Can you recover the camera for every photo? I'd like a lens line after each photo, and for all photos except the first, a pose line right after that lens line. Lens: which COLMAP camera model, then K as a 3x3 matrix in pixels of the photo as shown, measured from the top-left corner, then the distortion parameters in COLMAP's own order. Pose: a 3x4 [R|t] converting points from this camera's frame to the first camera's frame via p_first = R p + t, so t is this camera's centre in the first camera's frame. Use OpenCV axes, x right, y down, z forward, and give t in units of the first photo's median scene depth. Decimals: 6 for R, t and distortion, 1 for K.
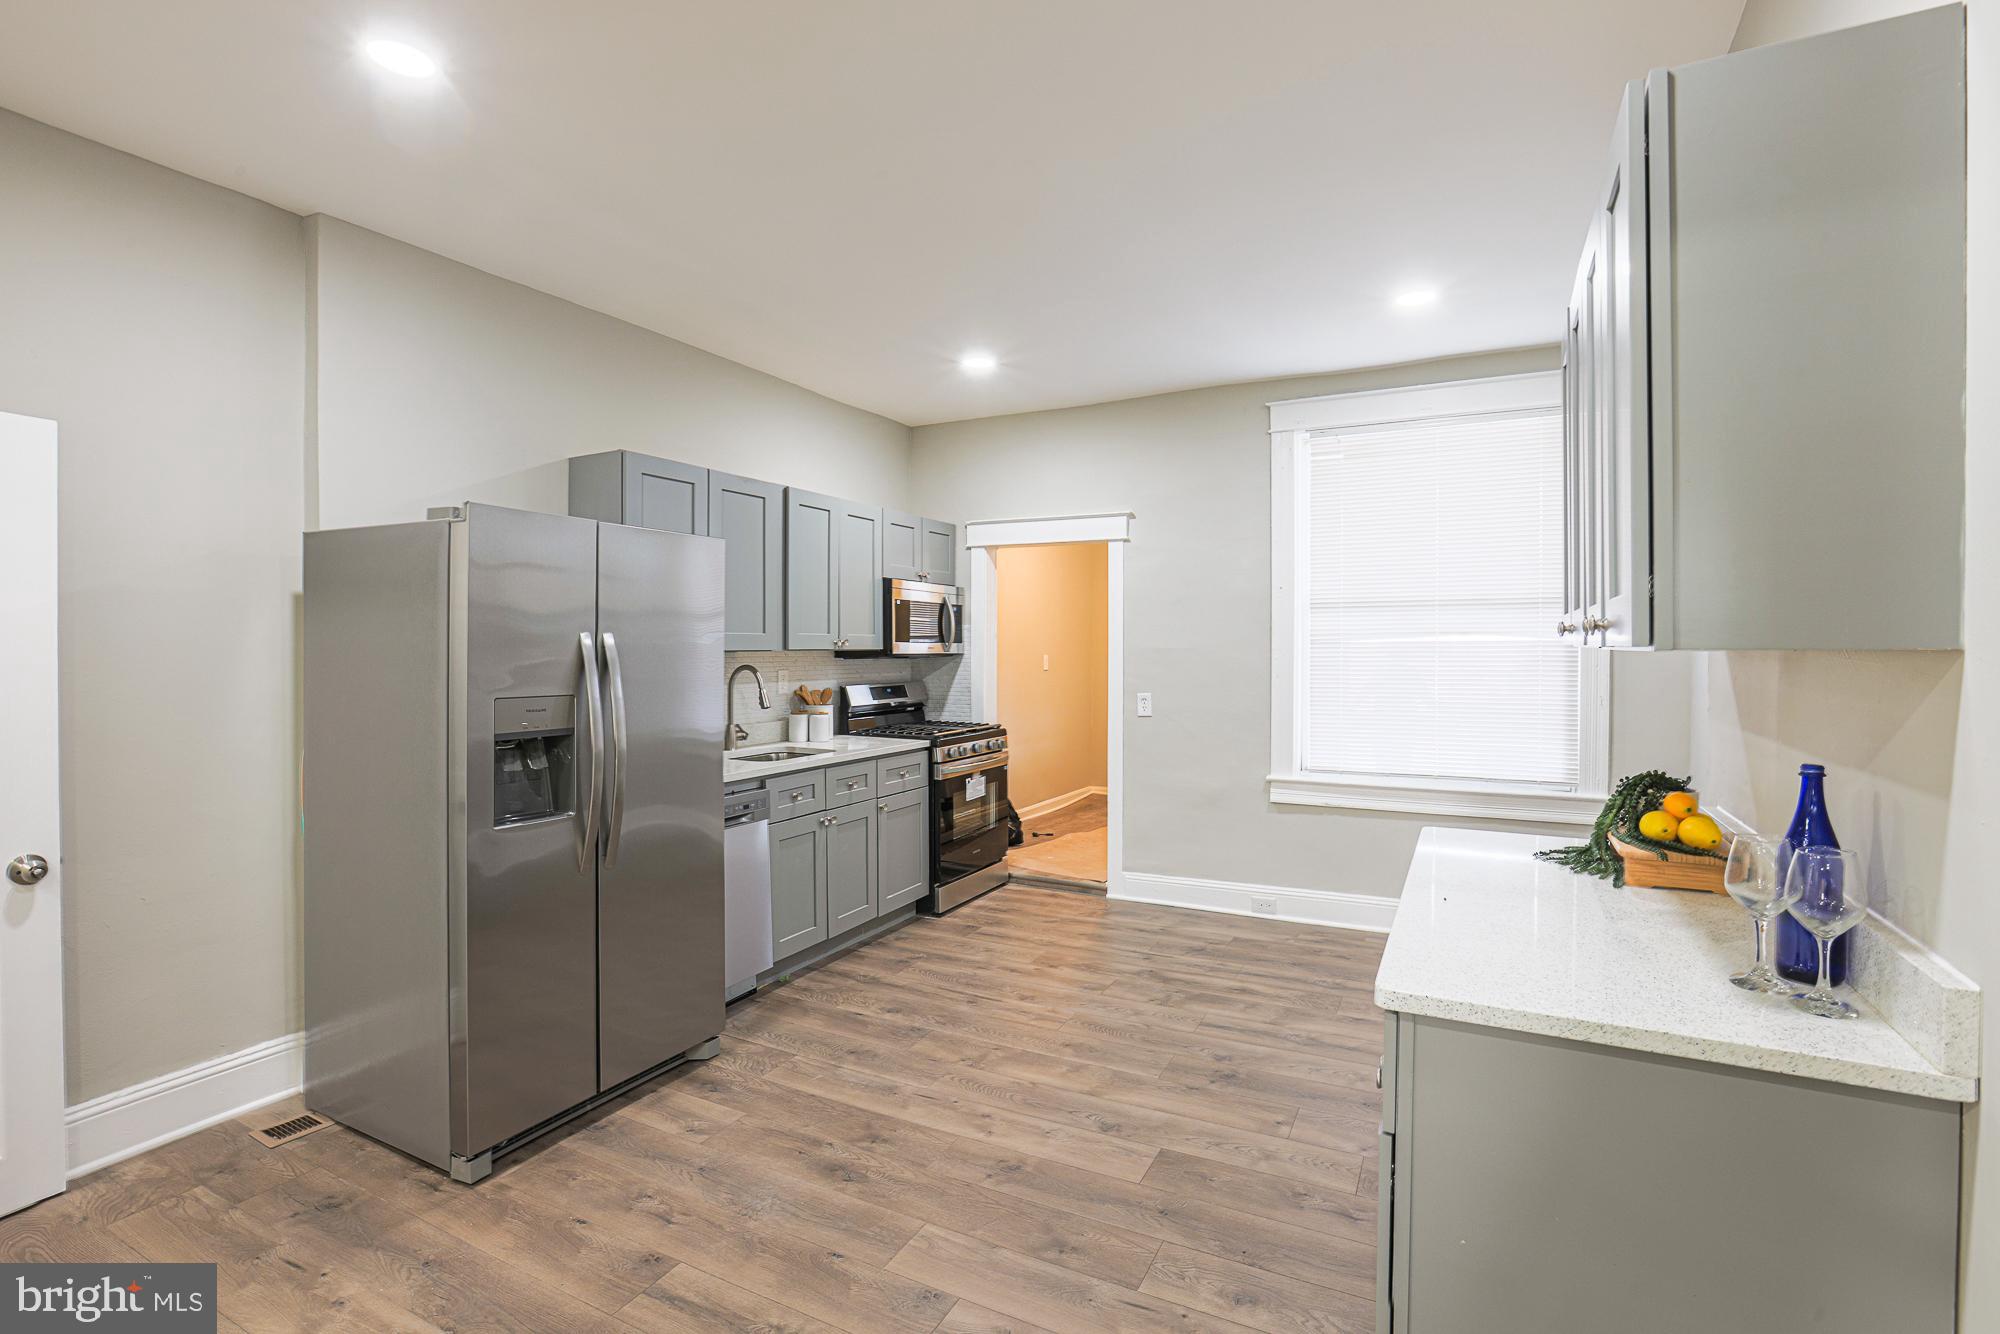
lens RADIAL K [[911.3, 0, 1025.6], [0, 911.3, 648.3], [0, 0, 1]] dist [-0.057819, 0.023197]
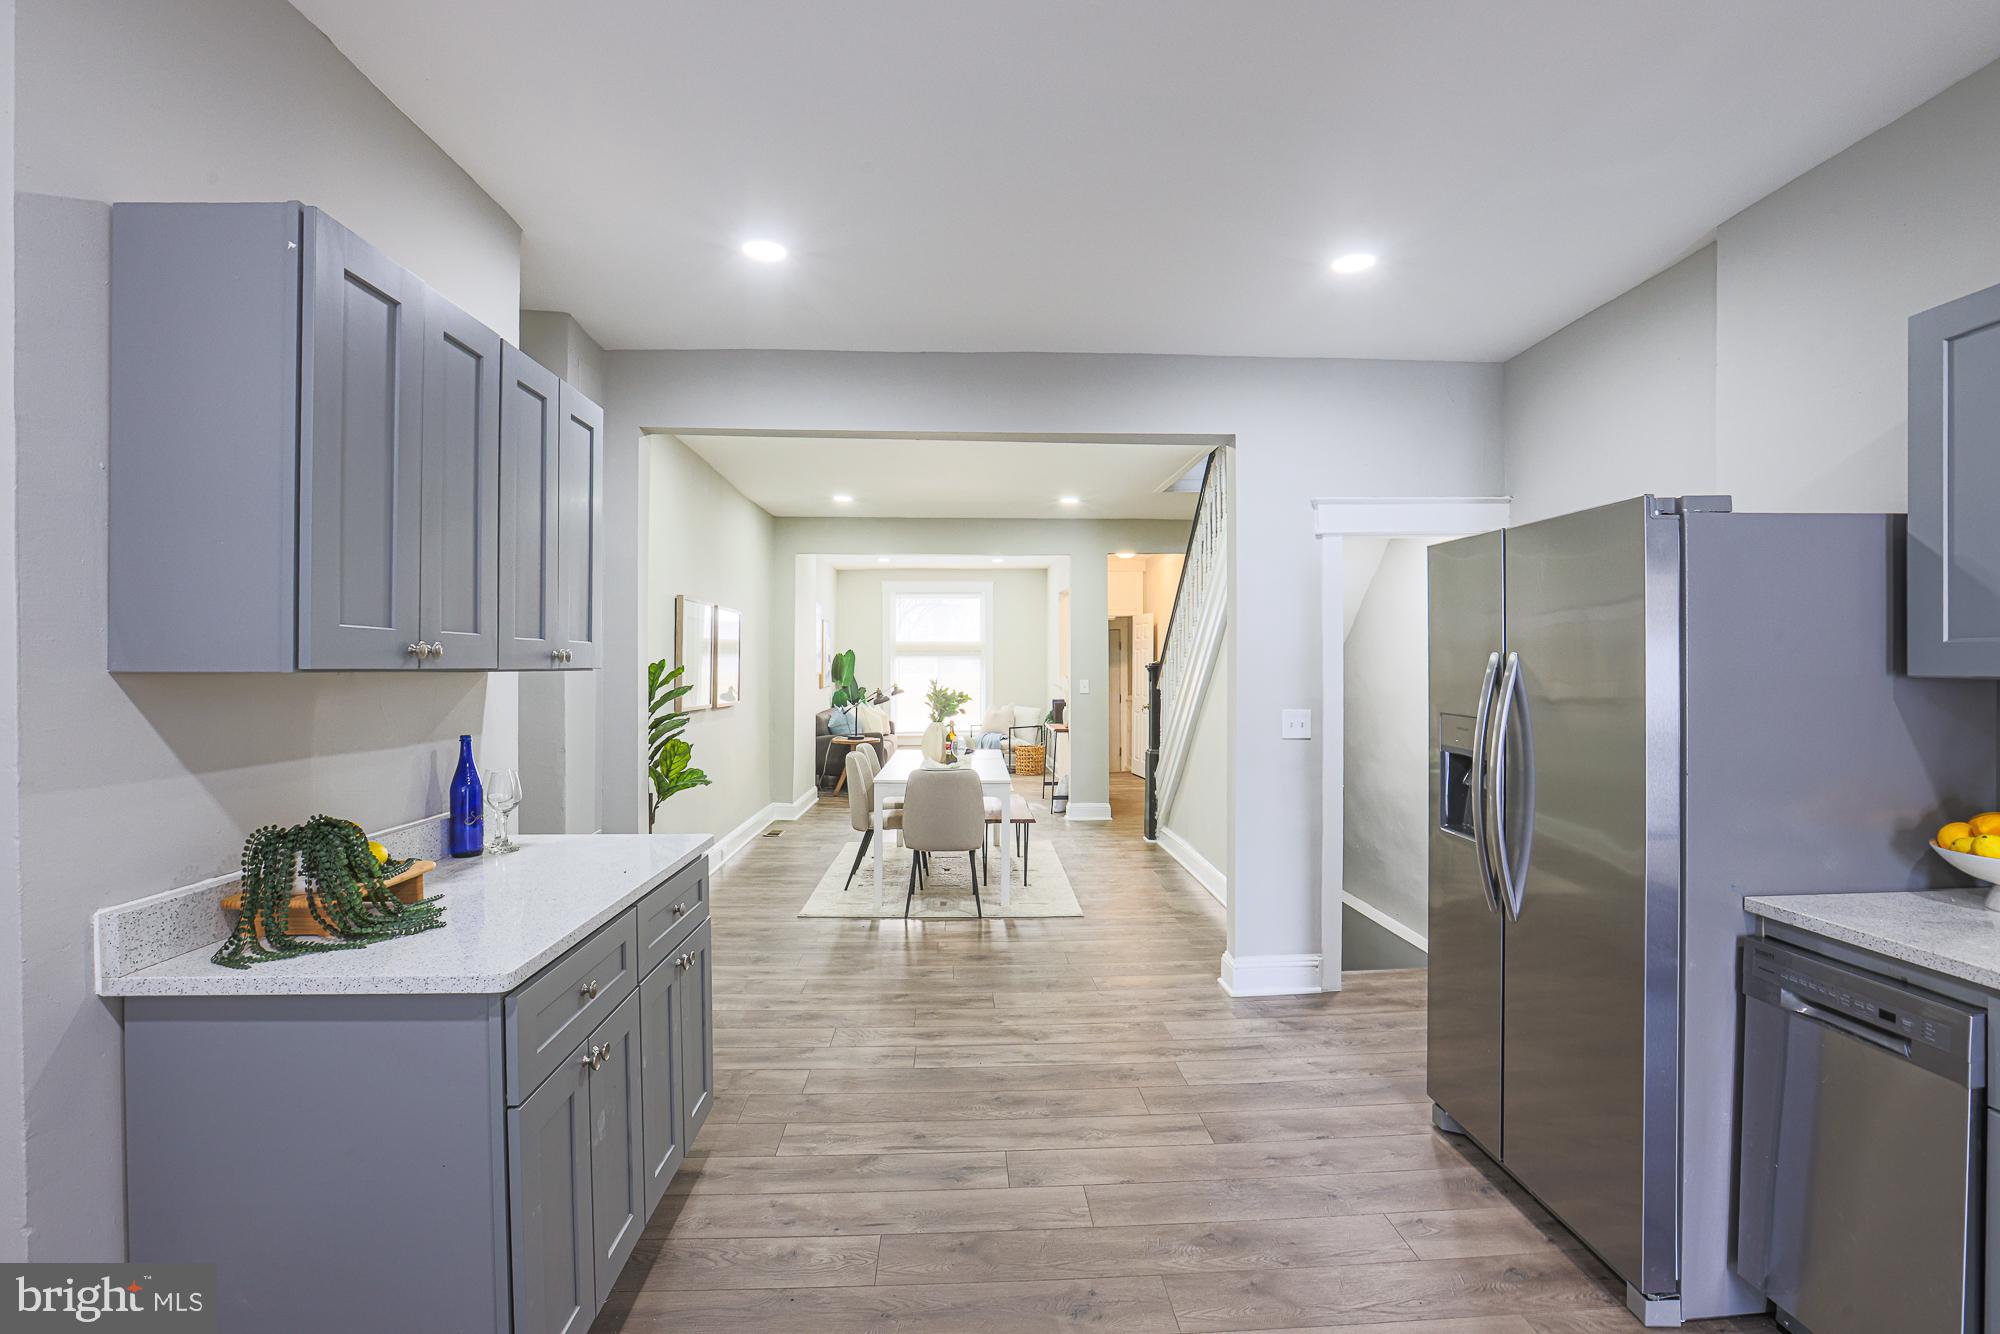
lens RADIAL K [[950.2, 0, 992.8], [0, 950.2, 670.9], [0, 0, 1]] dist [-0.062015, 0.028975]
pose [[-0.880618, 0.006285, -0.473785, 0.386179], [0.003535, 0.999971, 0.006695, -0.007833], [0.473813, 0.004221, -0.880615, 1.458656]]
